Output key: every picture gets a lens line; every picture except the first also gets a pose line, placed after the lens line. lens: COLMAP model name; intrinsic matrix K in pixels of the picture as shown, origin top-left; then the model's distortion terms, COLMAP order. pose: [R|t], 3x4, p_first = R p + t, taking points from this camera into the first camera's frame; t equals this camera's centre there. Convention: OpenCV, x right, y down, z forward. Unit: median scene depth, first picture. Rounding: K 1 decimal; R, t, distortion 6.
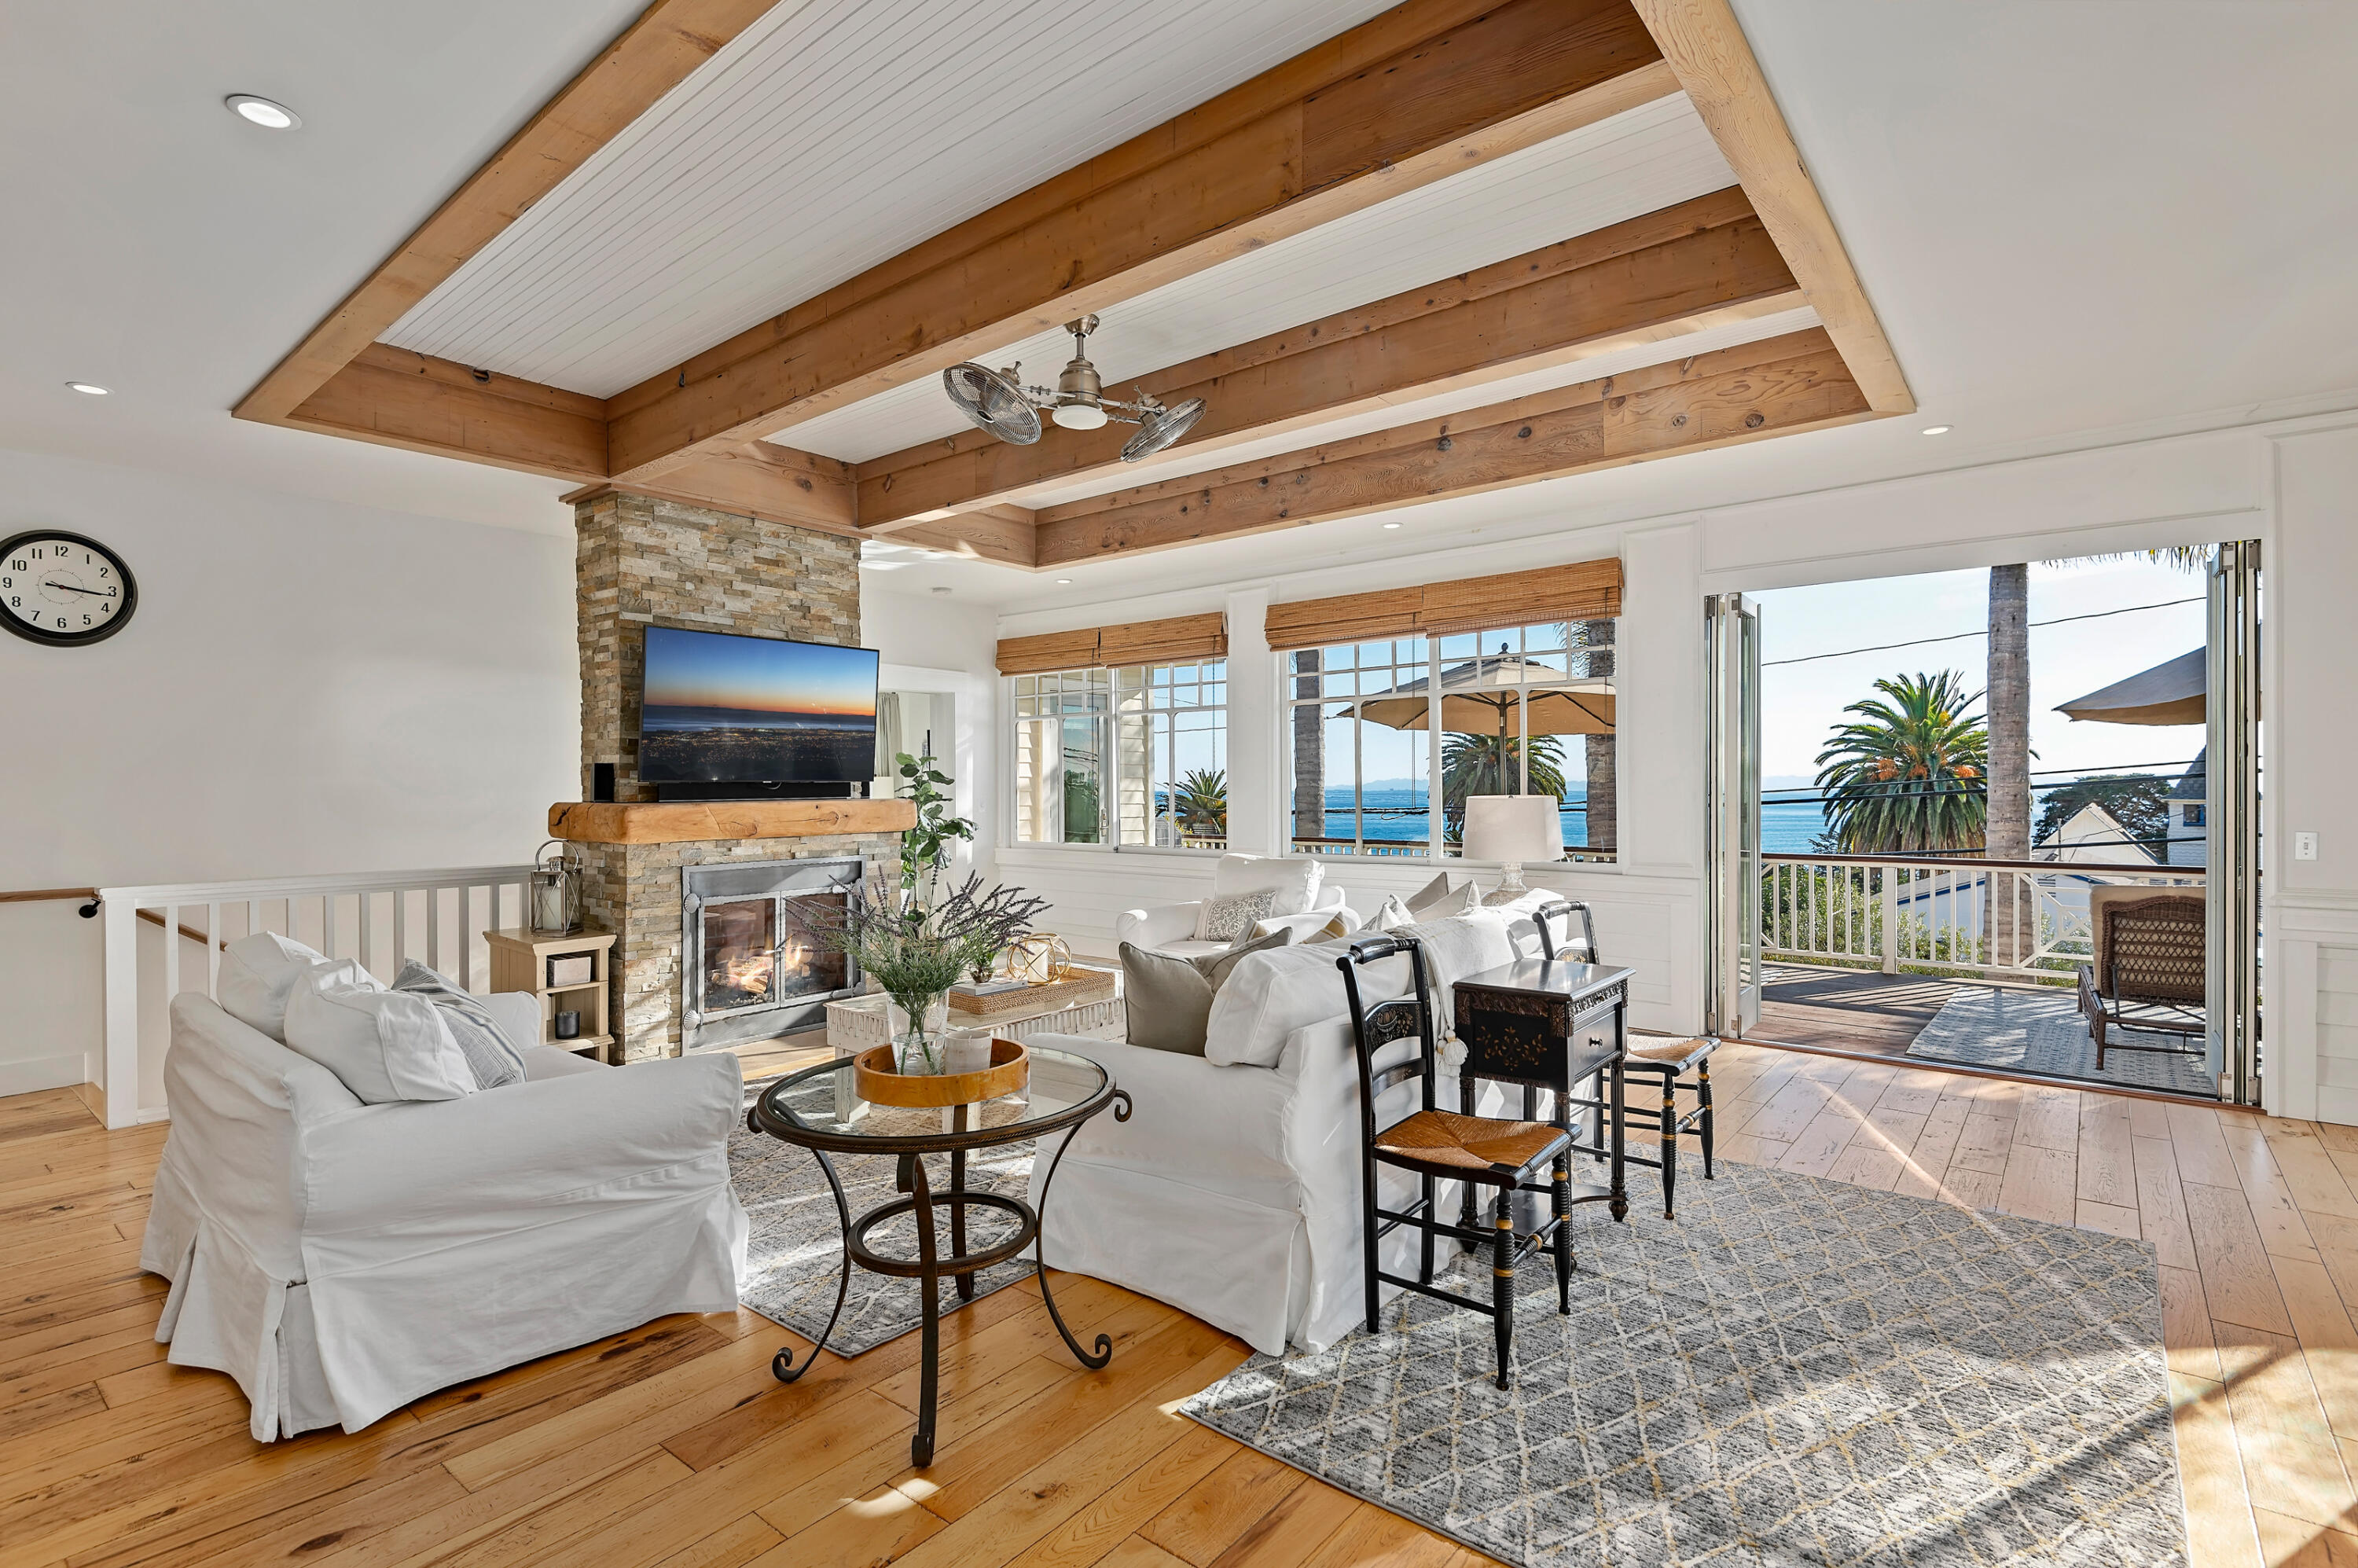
lens RADIAL K [[1101.6, 0, 1179.0], [0, 1101.6, 784.0], [0, 0, 1]] dist [0.003439, 0.000311]
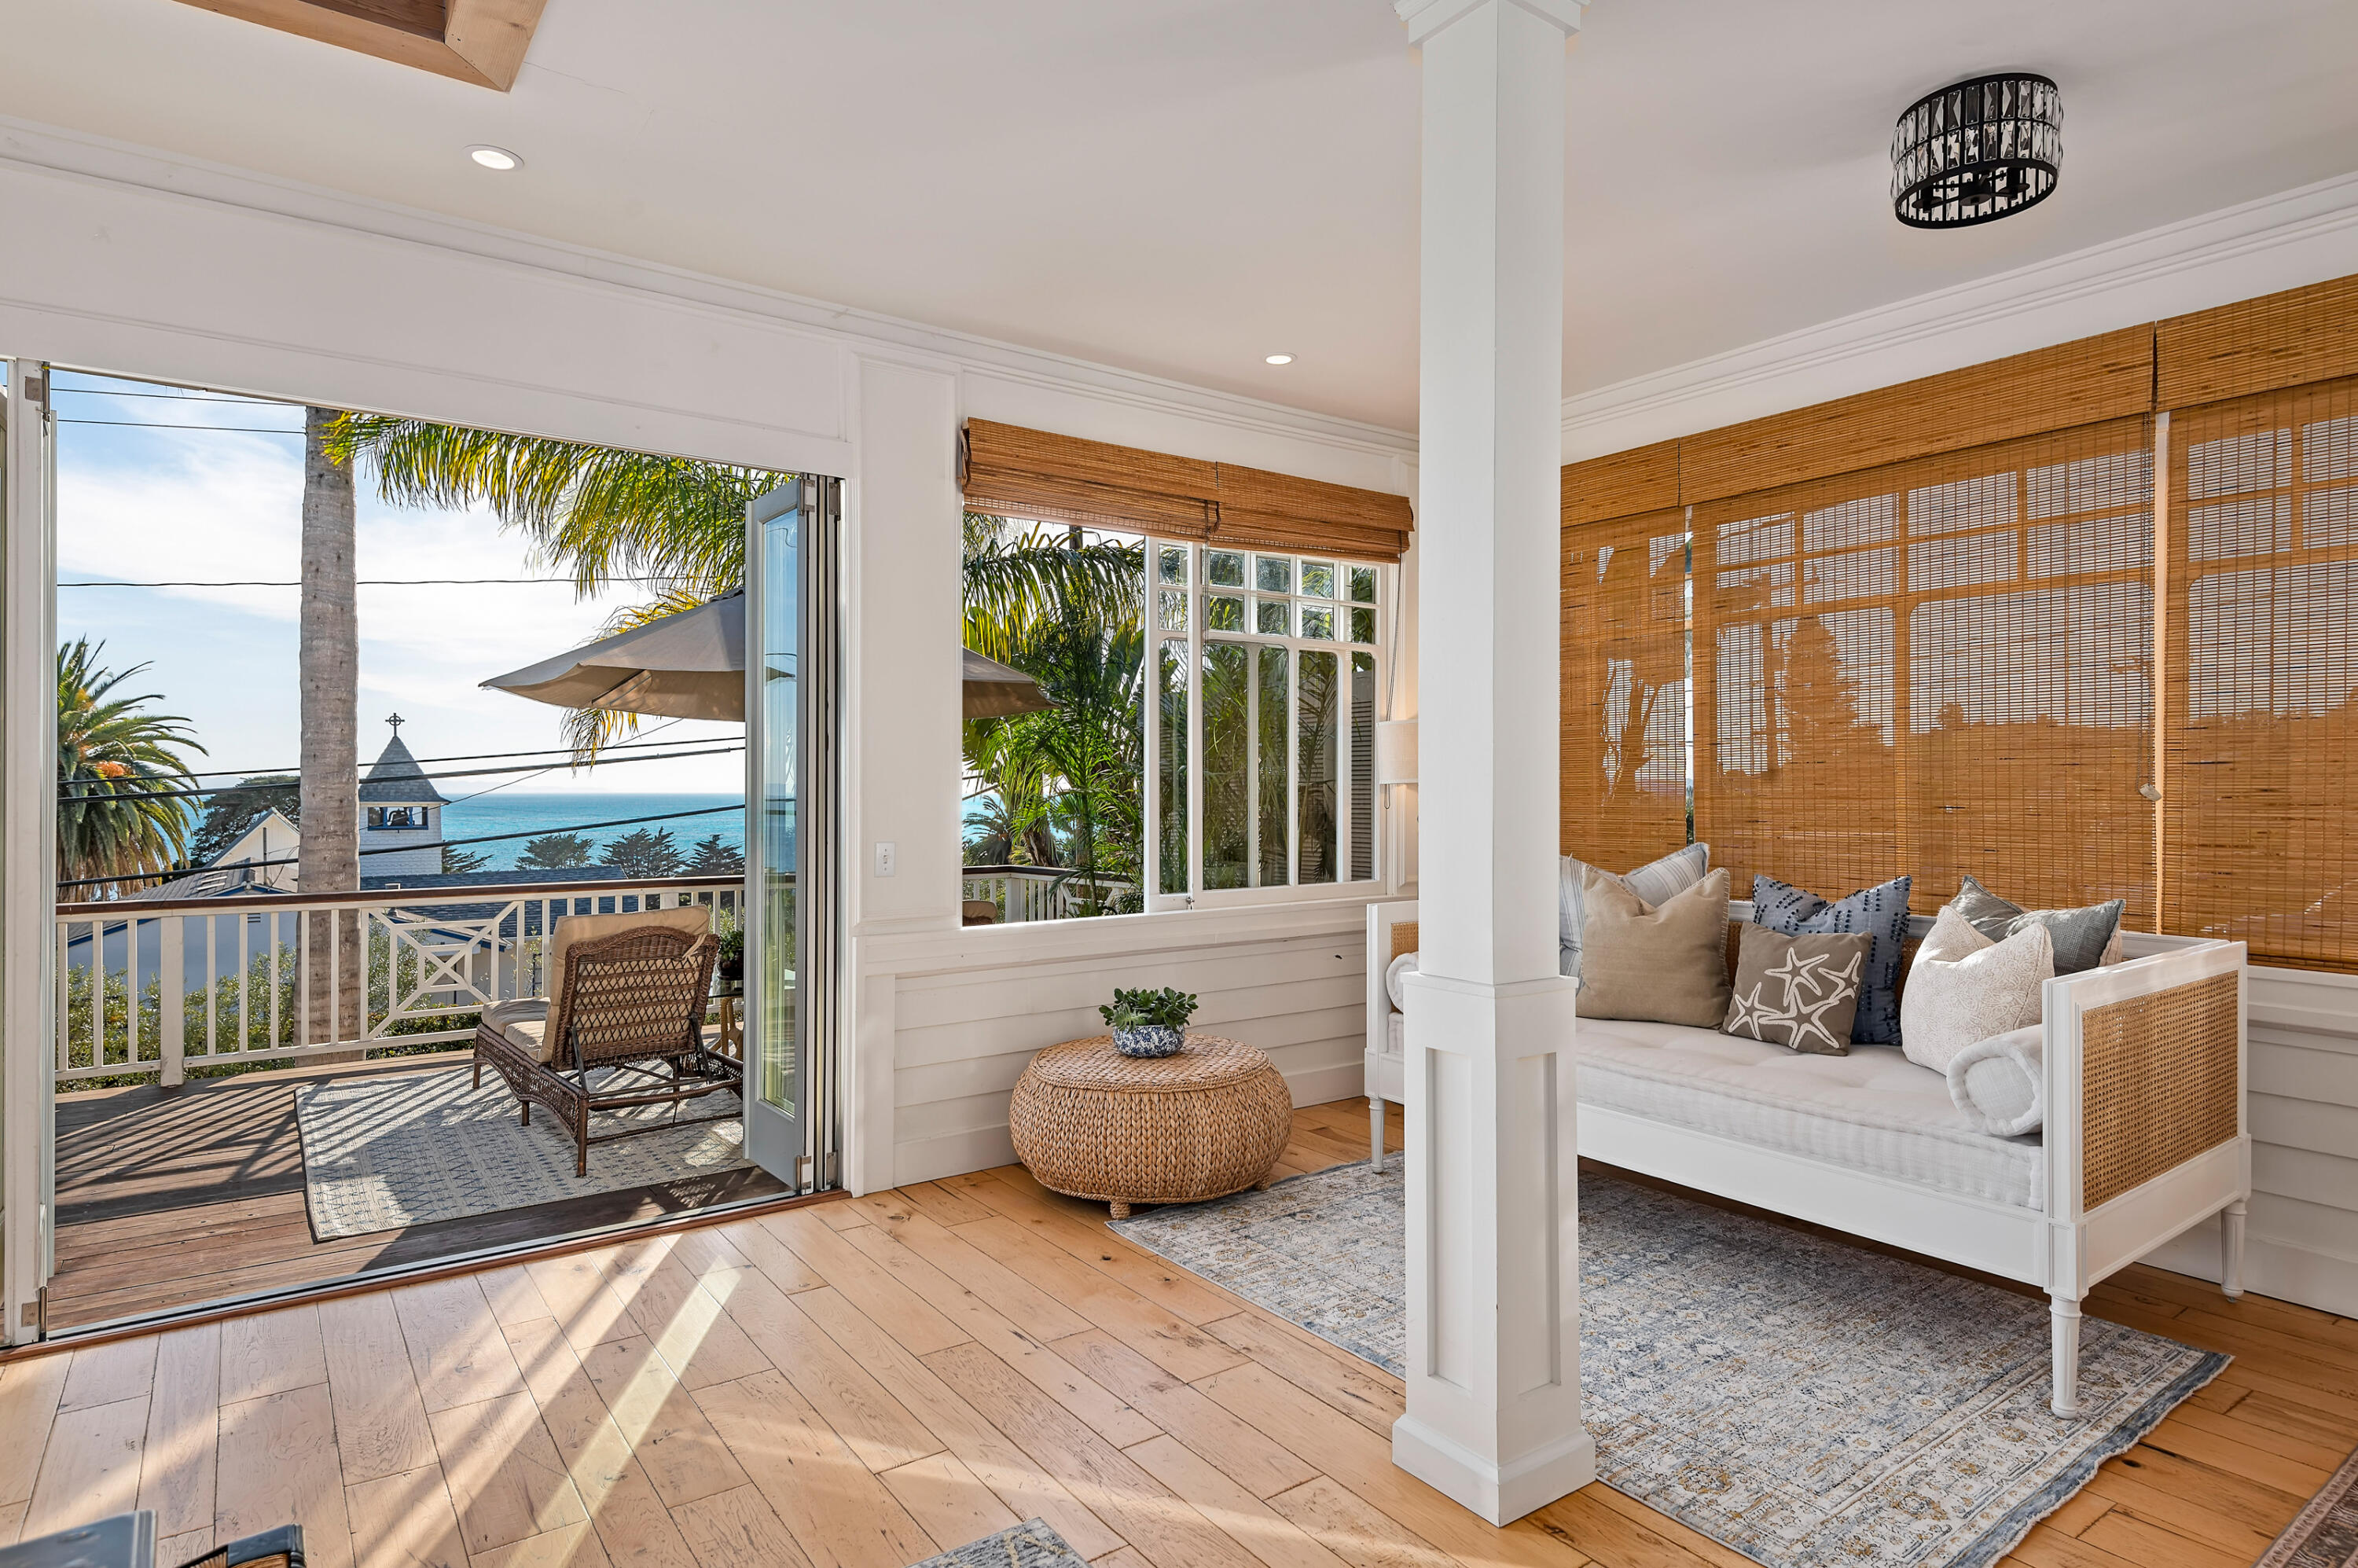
lens RADIAL K [[1302.7, 0, 1227.4], [0, 1302.7, 778.6], [0, 0, 1]] dist [0.001683, -0.012930]
pose [[0.225415, 0.005020, 0.974250, 0.056686], [0.000281, 0.999986, -0.005218, 0.000664], [-0.974263, 0.001450, 0.225411, 0.239242]]
